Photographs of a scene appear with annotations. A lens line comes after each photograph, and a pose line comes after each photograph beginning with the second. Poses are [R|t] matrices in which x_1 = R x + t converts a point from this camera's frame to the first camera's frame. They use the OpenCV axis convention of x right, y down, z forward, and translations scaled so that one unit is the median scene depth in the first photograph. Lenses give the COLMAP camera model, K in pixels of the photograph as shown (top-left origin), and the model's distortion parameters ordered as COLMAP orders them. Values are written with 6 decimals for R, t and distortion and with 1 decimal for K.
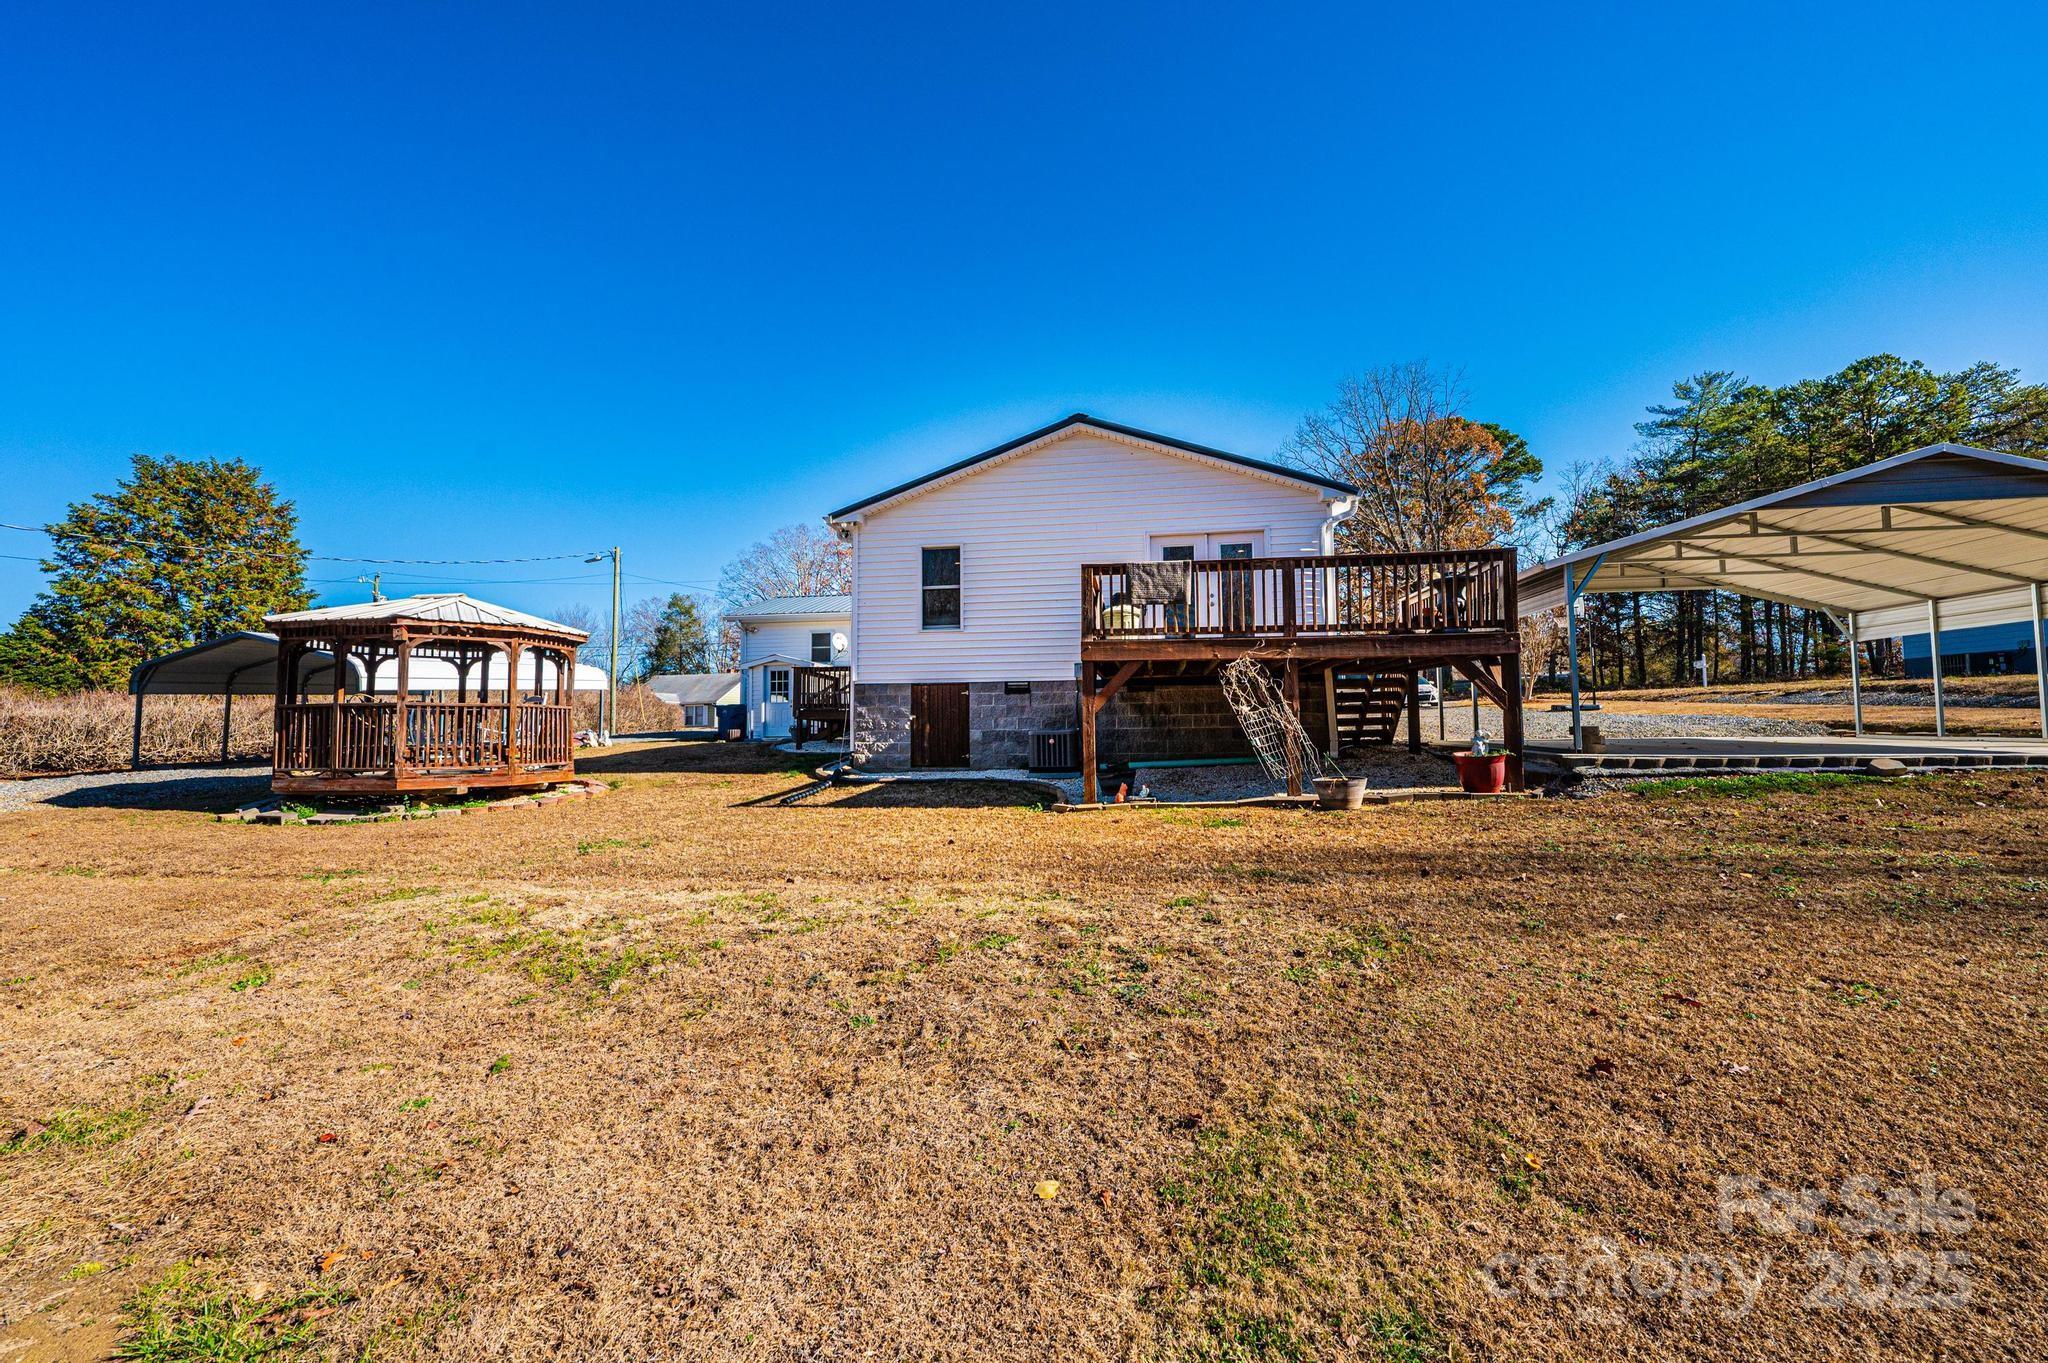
lens RADIAL K [[811.7, 0, 1024.7], [0, 811.7, 684.5], [0, 0, 1]] dist [-0.001071, -0.000105]
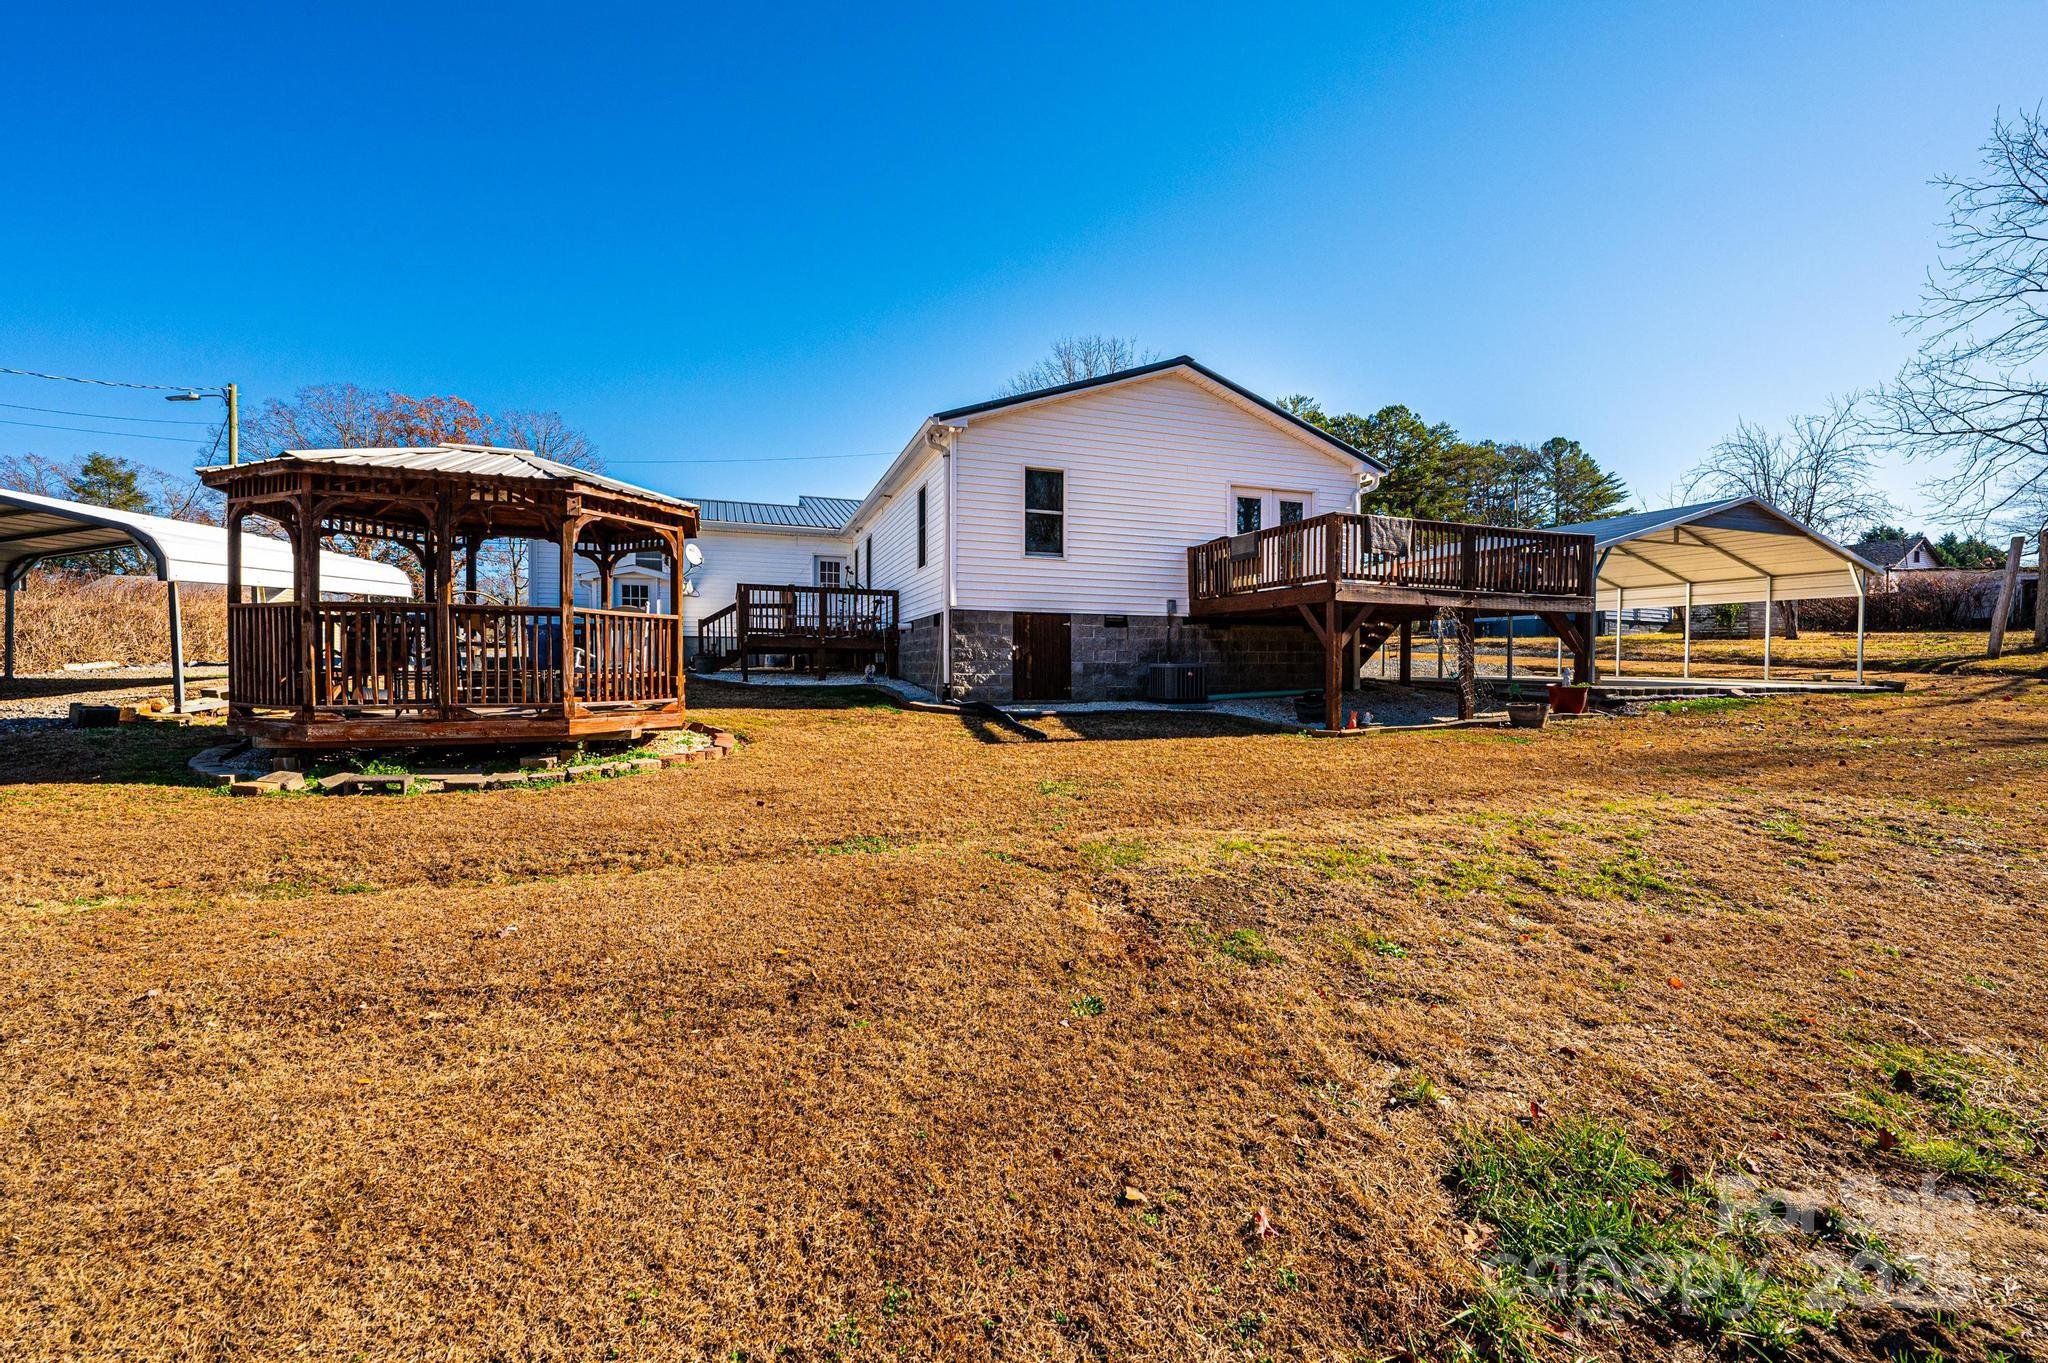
lens RADIAL K [[811.7, 0, 1024.7], [0, 811.7, 684.5], [0, 0, 1]] dist [-0.001071, -0.000105]
pose [[0.875053, 0.003250, 0.484017, -0.587280], [-0.041034, 0.996876, 0.067492, 0.019114], [-0.482285, -0.078920, 0.872452, 0.165721]]
